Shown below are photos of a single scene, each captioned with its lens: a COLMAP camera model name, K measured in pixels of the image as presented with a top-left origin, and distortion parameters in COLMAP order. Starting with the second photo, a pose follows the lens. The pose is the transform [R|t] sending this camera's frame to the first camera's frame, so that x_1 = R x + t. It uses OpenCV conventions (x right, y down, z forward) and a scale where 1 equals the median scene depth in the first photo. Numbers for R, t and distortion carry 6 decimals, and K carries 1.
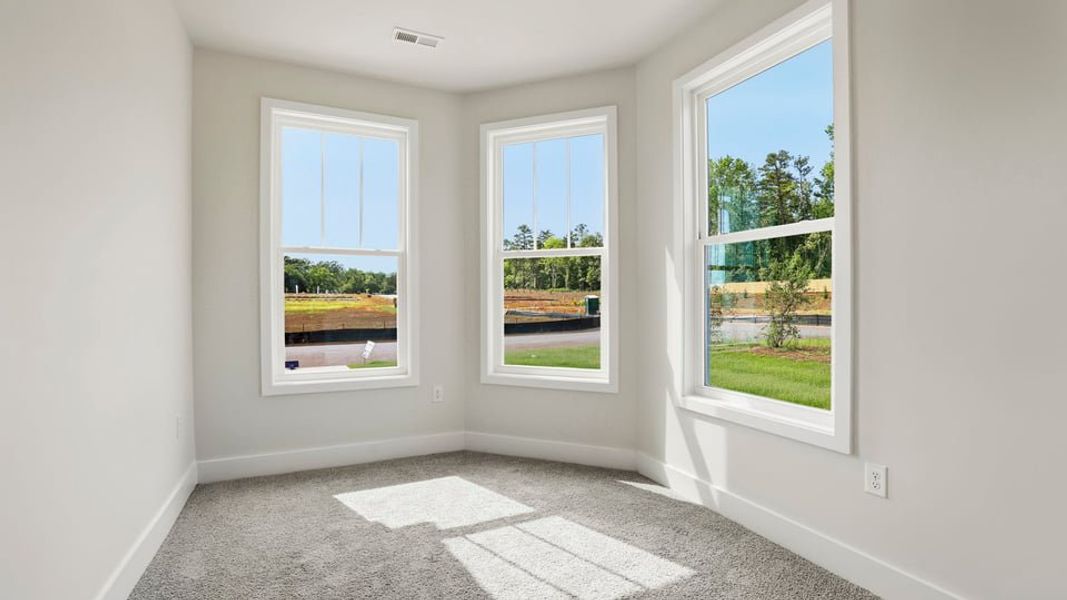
lens RADIAL K [[478.2, 0, 523.1], [0, 478.2, 294.7], [0, 0, 1]] dist [-0.053664, 0.018709]
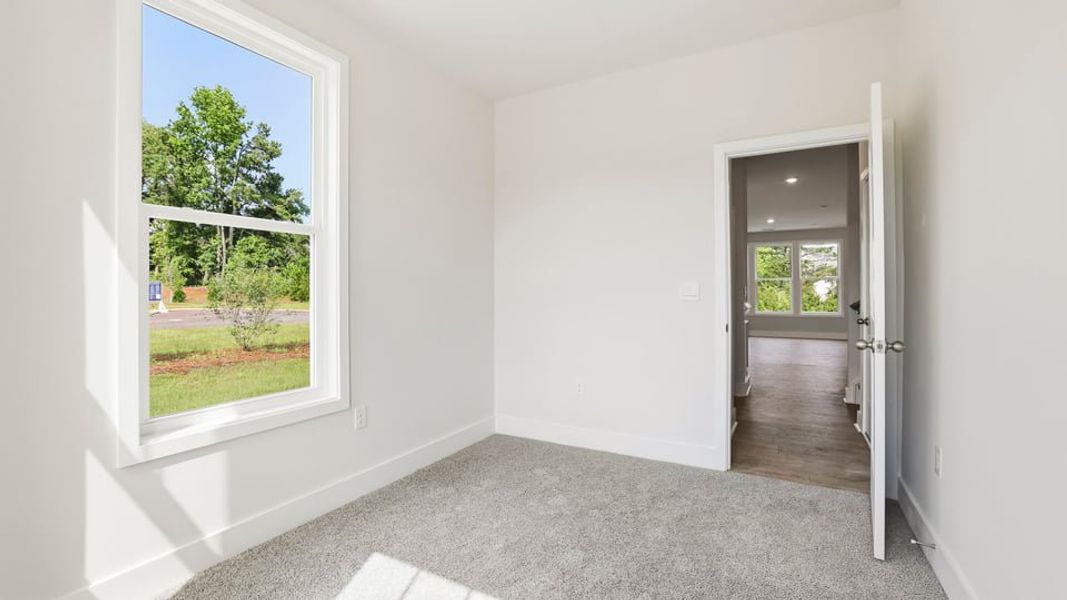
lens RADIAL K [[478.2, 0, 523.1], [0, 478.2, 294.7], [0, 0, 1]] dist [-0.053664, 0.018709]
pose [[-0.590490, 0.018027, 0.806844, -0.510363], [0.013544, 0.999831, -0.012426, 0.028903], [-0.806931, 0.003591, -0.590634, 1.019264]]
